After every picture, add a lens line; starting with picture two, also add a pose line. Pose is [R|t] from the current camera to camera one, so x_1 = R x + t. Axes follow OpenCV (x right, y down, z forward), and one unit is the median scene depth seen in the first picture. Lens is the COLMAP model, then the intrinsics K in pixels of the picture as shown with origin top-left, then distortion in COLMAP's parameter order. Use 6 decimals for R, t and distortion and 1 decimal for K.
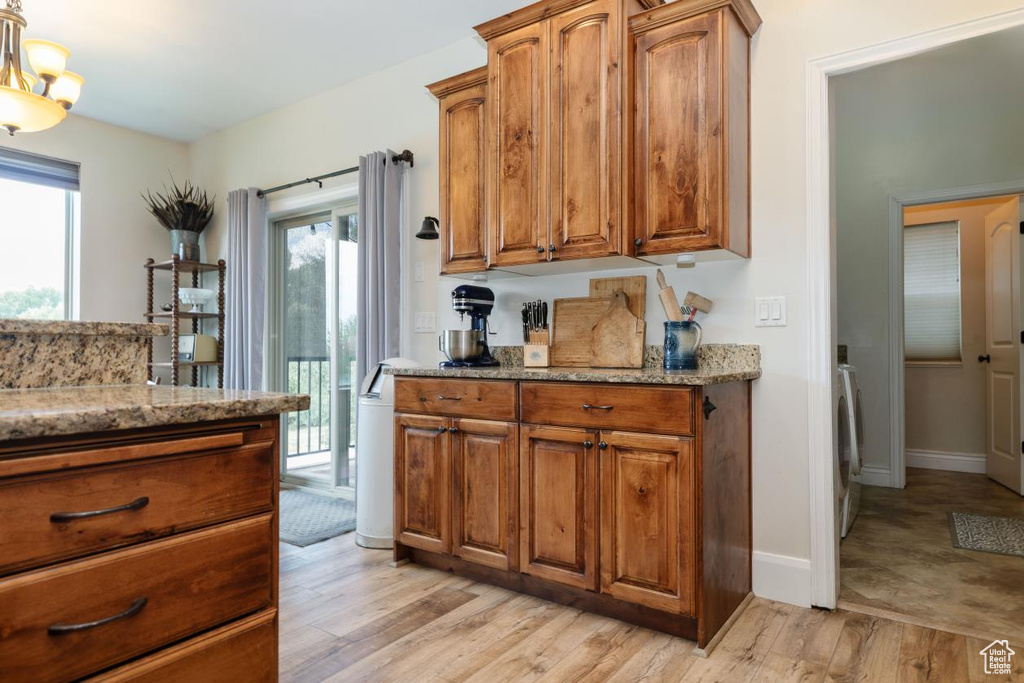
lens RADIAL K [[612.3, 0, 510.7], [0, 612.3, 342.9], [0, 0, 1]] dist [-0.006754, -0.000359]
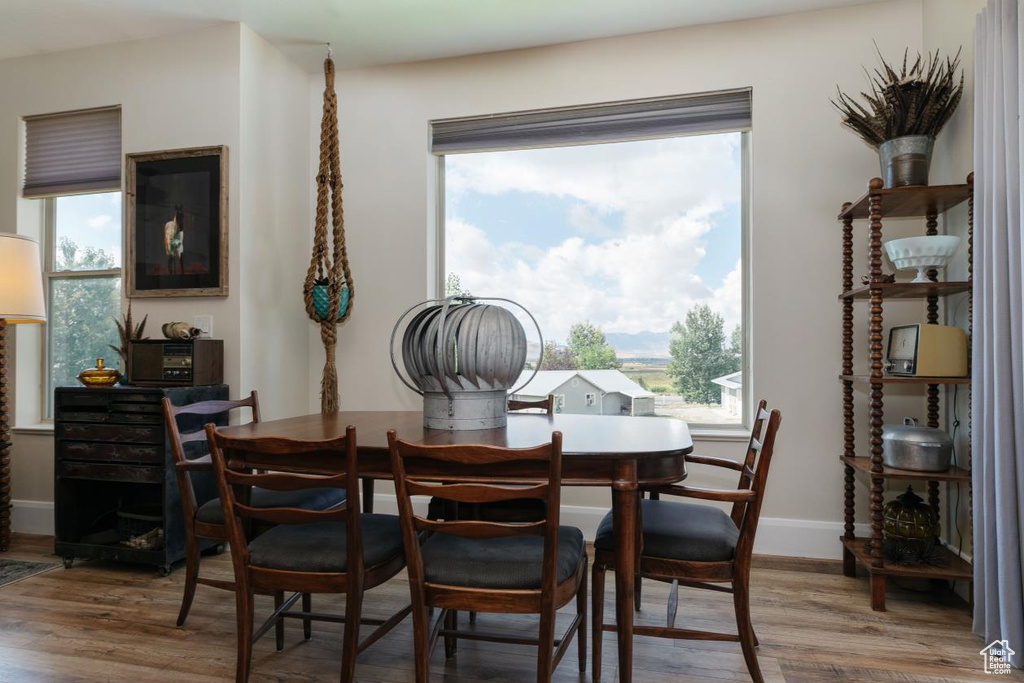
lens RADIAL K [[612.3, 0, 508.9], [0, 612.3, 351.2], [0, 0, 1]] dist [-0.006754, -0.000359]
pose [[0.351156, -0.008485, -0.936278, -0.151460], [0.011576, 0.999922, -0.004721, 0.007924], [0.936245, -0.009180, 0.351227, 0.496154]]
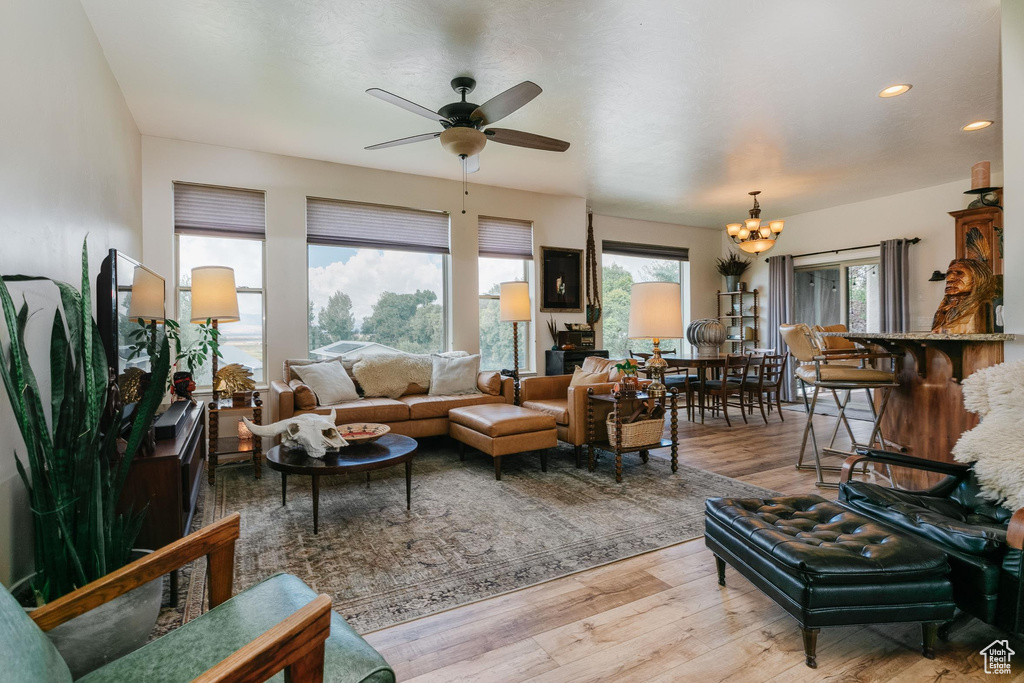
lens RADIAL K [[477.6, 0, 513.5], [0, 477.6, 335.0], [0, 0, 1]] dist [0.005617, -0.001196]
pose [[0.893934, -0.005293, -0.448167, -0.504977], [0.016300, 0.999653, 0.020705, -0.031110], [0.447902, -0.025814, 0.893710, -0.815385]]
